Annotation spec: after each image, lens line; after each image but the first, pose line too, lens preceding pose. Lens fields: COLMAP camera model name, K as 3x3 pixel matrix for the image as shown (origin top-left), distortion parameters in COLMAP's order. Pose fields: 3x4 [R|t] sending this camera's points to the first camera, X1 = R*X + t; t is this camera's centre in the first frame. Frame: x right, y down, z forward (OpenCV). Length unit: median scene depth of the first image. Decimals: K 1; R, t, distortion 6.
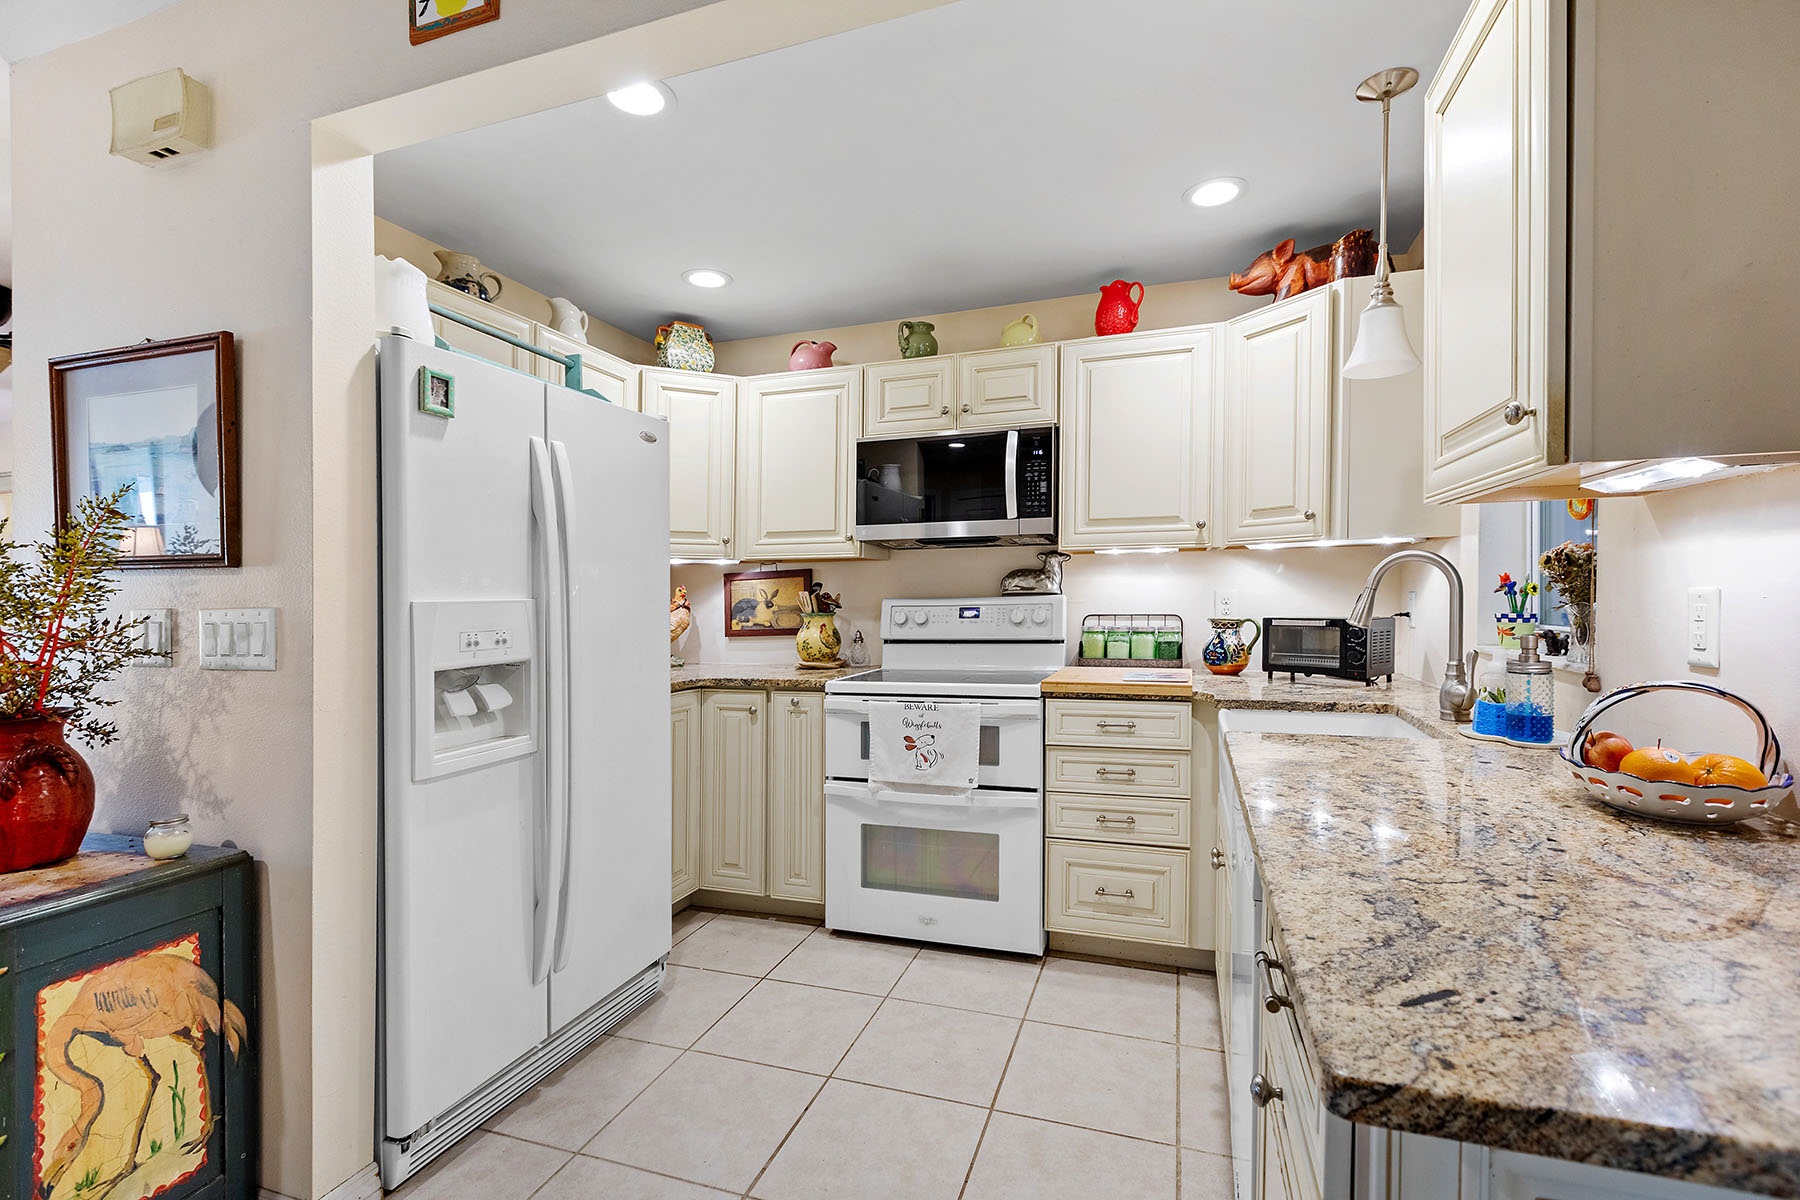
lens RADIAL K [[800.6, 0, 899.1], [0, 800.6, 587.9], [0, 0, 1]] dist [0.000588, 0.000061]
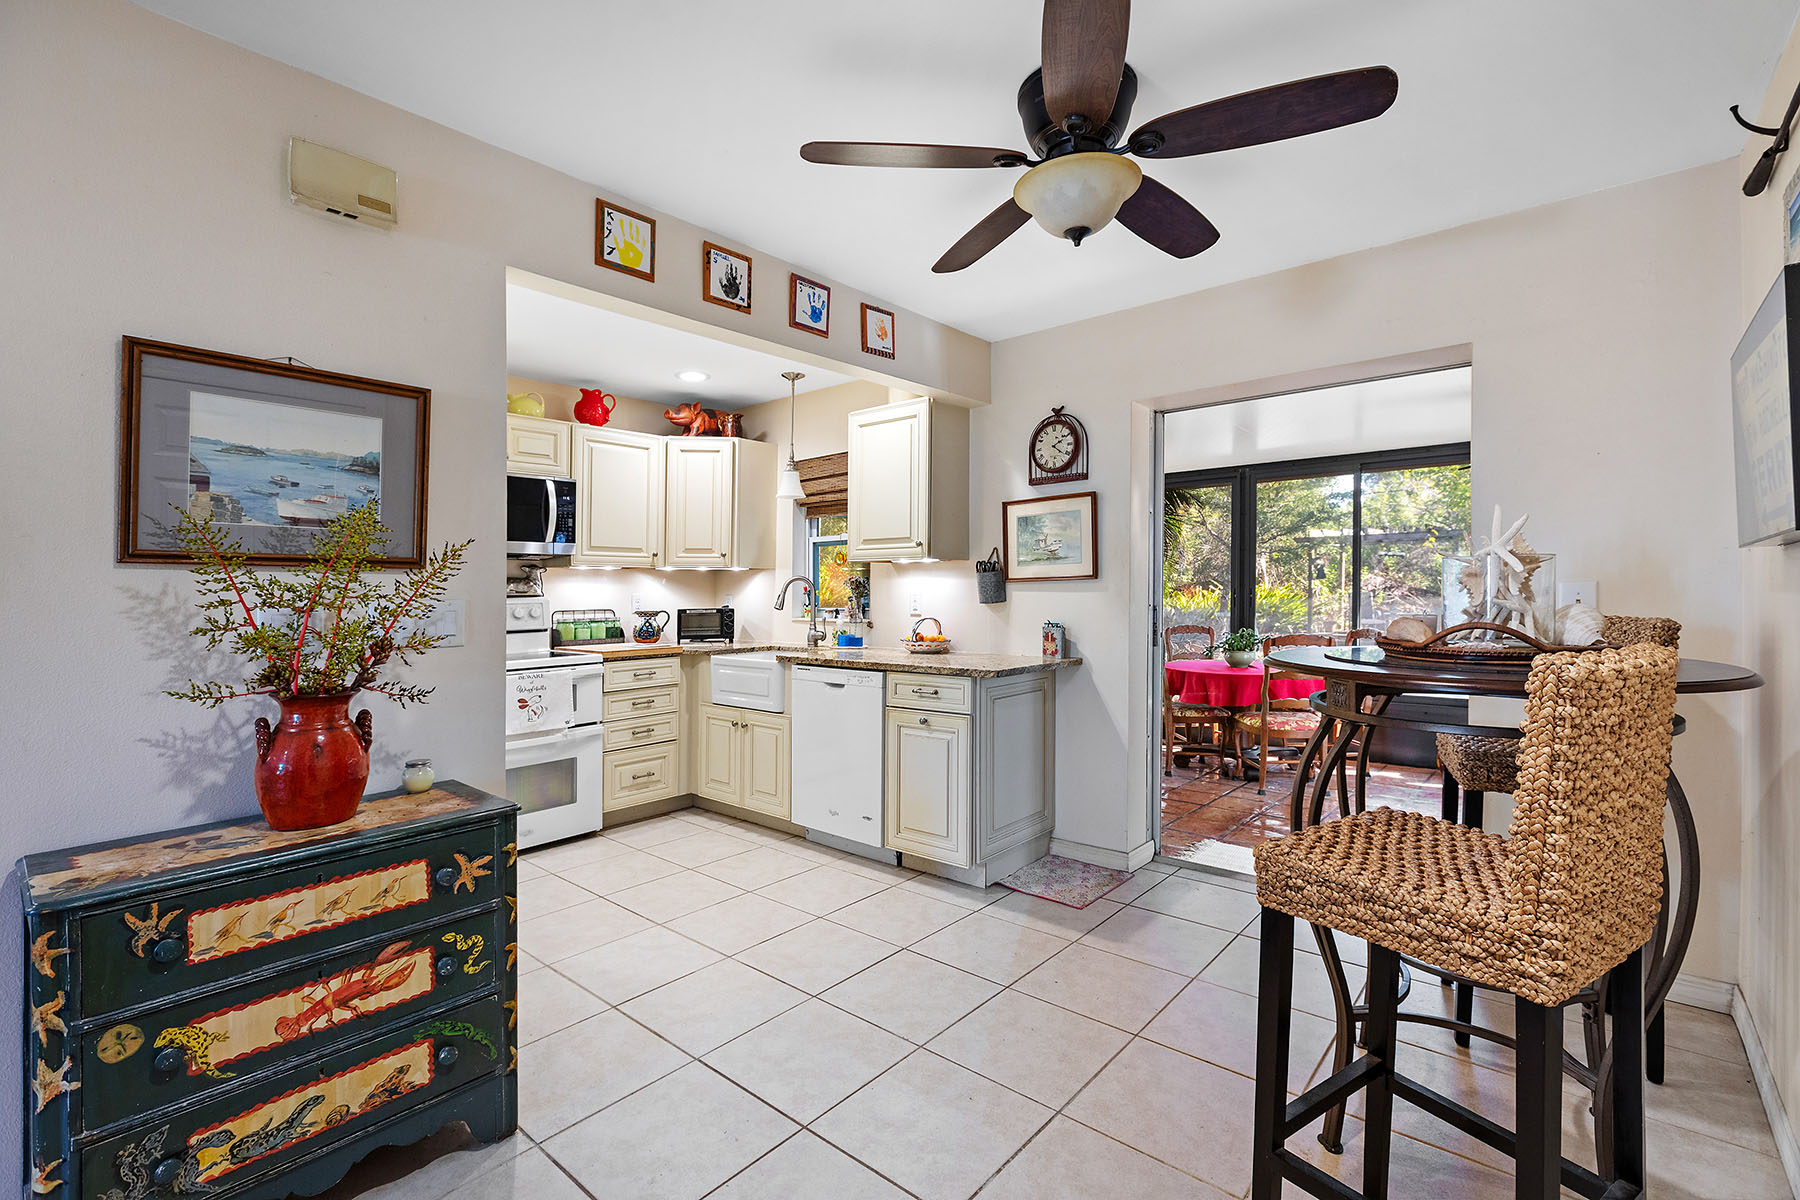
lens RADIAL K [[803.5, 0, 905.6], [0, 803.5, 549.3], [0, 0, 1]] dist [-0.001100, -0.000090]
pose [[0.368978, 0.057923, 0.927631, -0.981891], [-0.001751, 0.998098, -0.061627, 0.012895], [-0.929437, 0.021114, 0.368377, -0.114837]]
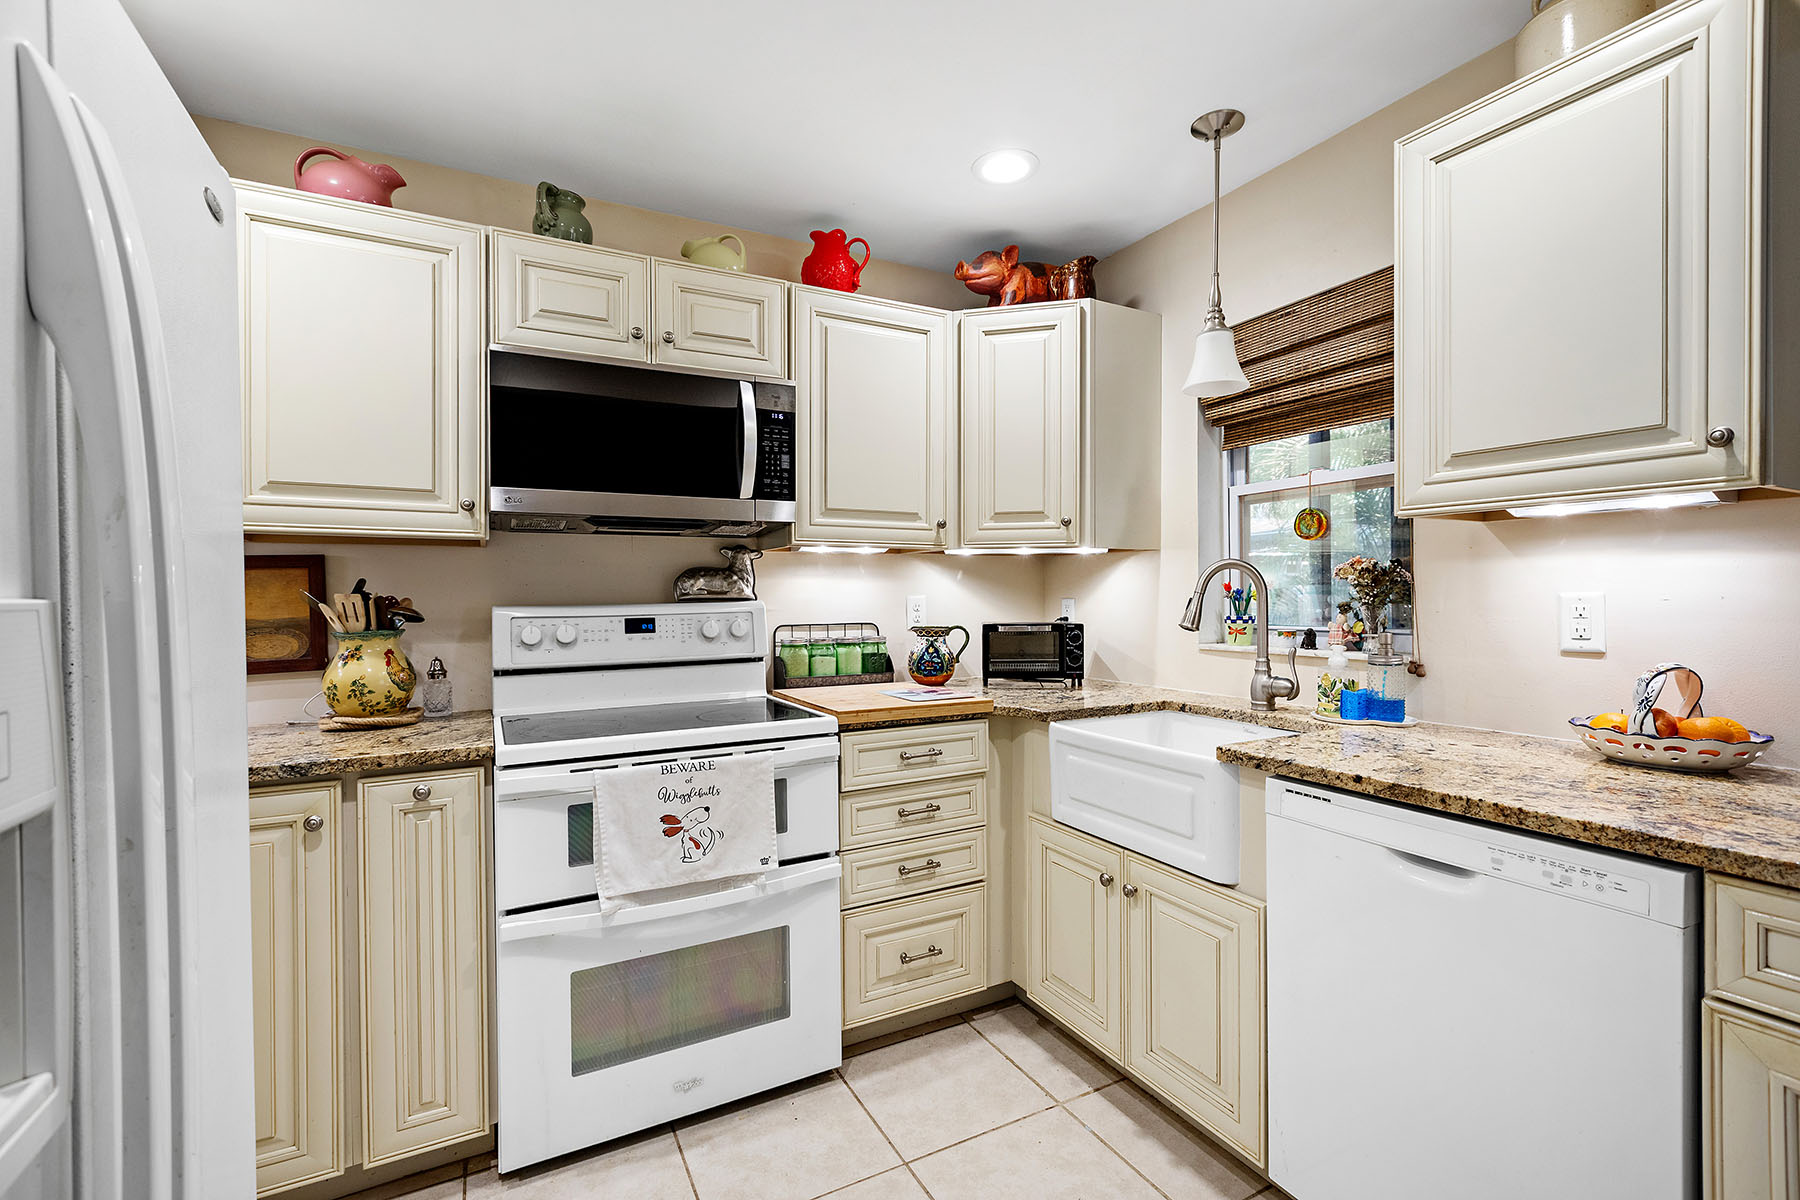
lens RADIAL K [[797.0, 0, 905.4], [0, 797.0, 602.7], [0, 0, 1]] dist [0.000678, 0.000289]
pose [[0.682707, 0.002135, 0.730689, -0.314820], [-0.005607, 0.999982, 0.002317, 0.008880], [-0.730671, -0.005679, 0.682706, 0.394860]]
